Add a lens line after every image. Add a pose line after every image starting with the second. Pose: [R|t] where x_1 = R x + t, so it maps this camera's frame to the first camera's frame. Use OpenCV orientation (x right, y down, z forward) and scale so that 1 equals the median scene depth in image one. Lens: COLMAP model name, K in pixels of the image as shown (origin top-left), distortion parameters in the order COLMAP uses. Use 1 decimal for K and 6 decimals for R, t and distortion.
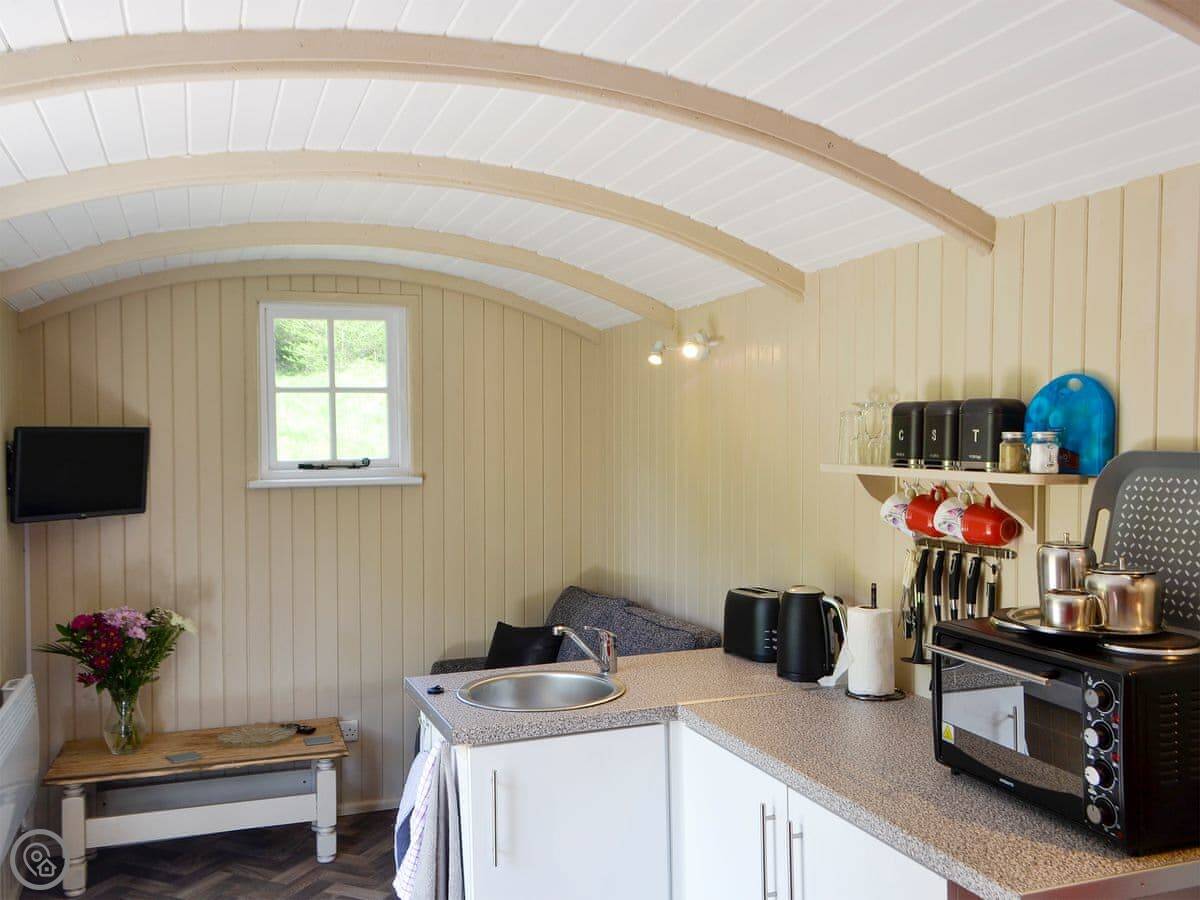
lens RADIAL K [[1109.3, 0, 600.0], [0, 1109.3, 450.0], [0, 0, 1]] dist [0.009501, 0.015504]
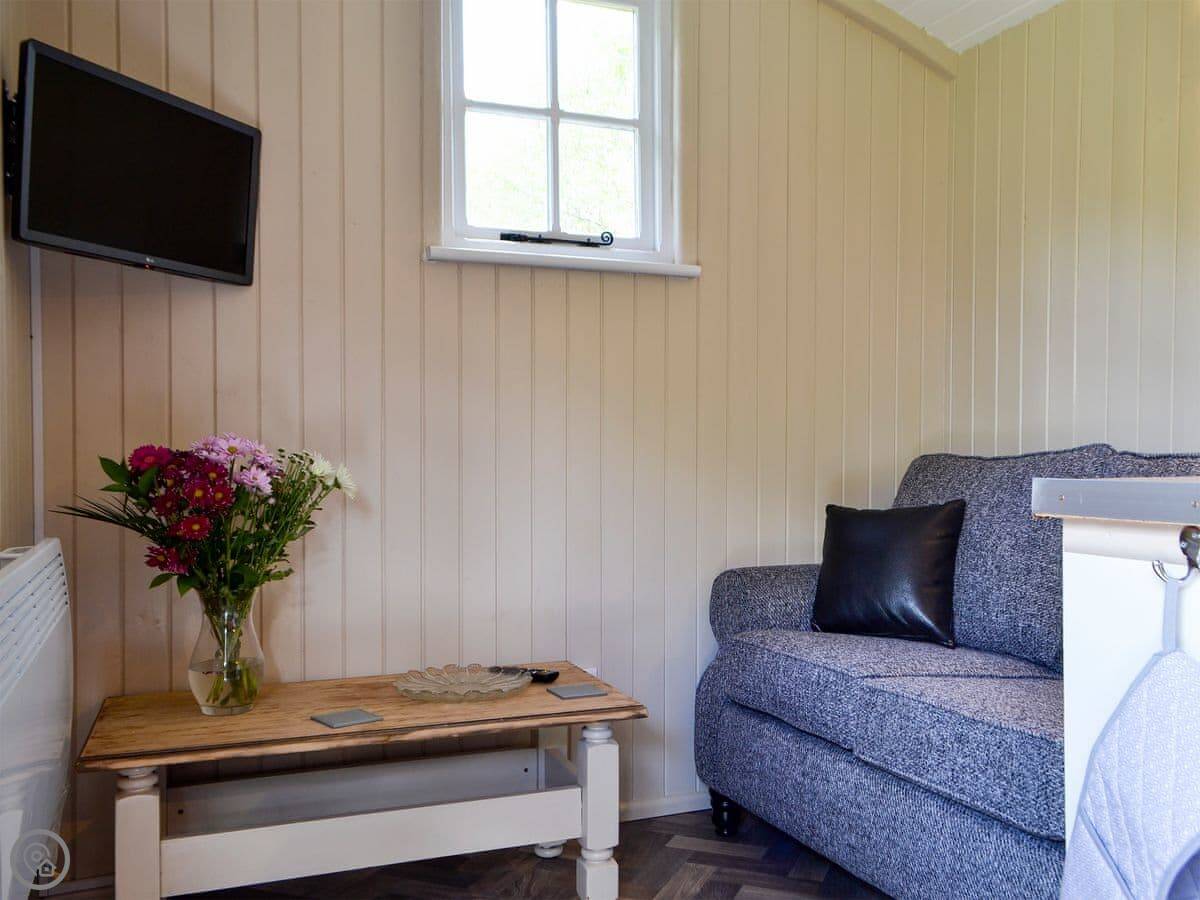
lens RADIAL K [[1117.9, 0, 638.6], [0, 1117.9, 451.3], [0, 0, 1]] dist [0.008395, 0.017357]
pose [[0.998833, 0.002587, 0.048233, -0.254796], [-0.001996, 0.999922, -0.012297, 0.152458], [-0.048261, 0.012187, 0.998760, 0.453281]]
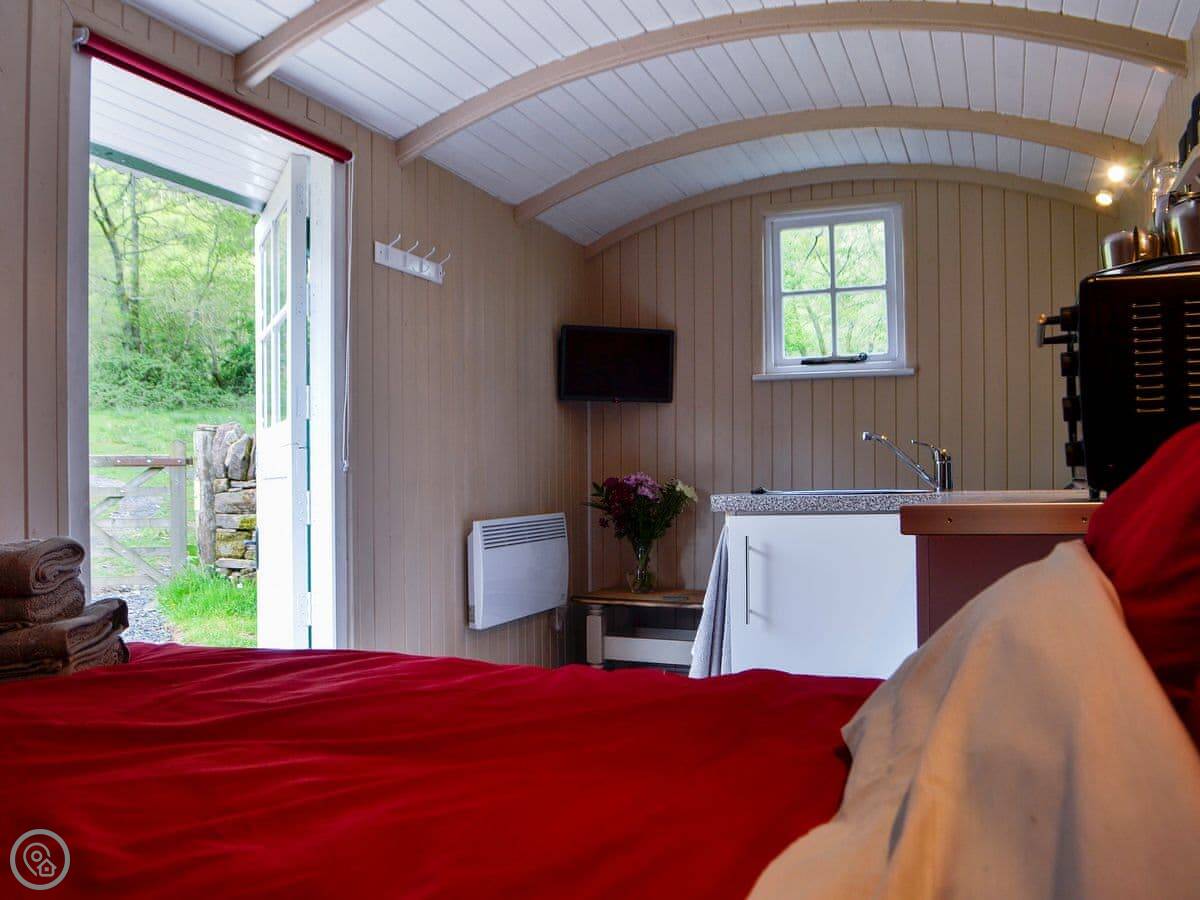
lens RADIAL K [[1109.3, 0, 600.0], [0, 1109.3, 450.0], [0, 0, 1]] dist [0.009501, 0.015504]
pose [[0.766745, -0.011245, -0.641854, 0.309078], [-0.006040, 0.999676, -0.024729, 0.144283], [0.641924, 0.022838, 0.766428, 0.042743]]
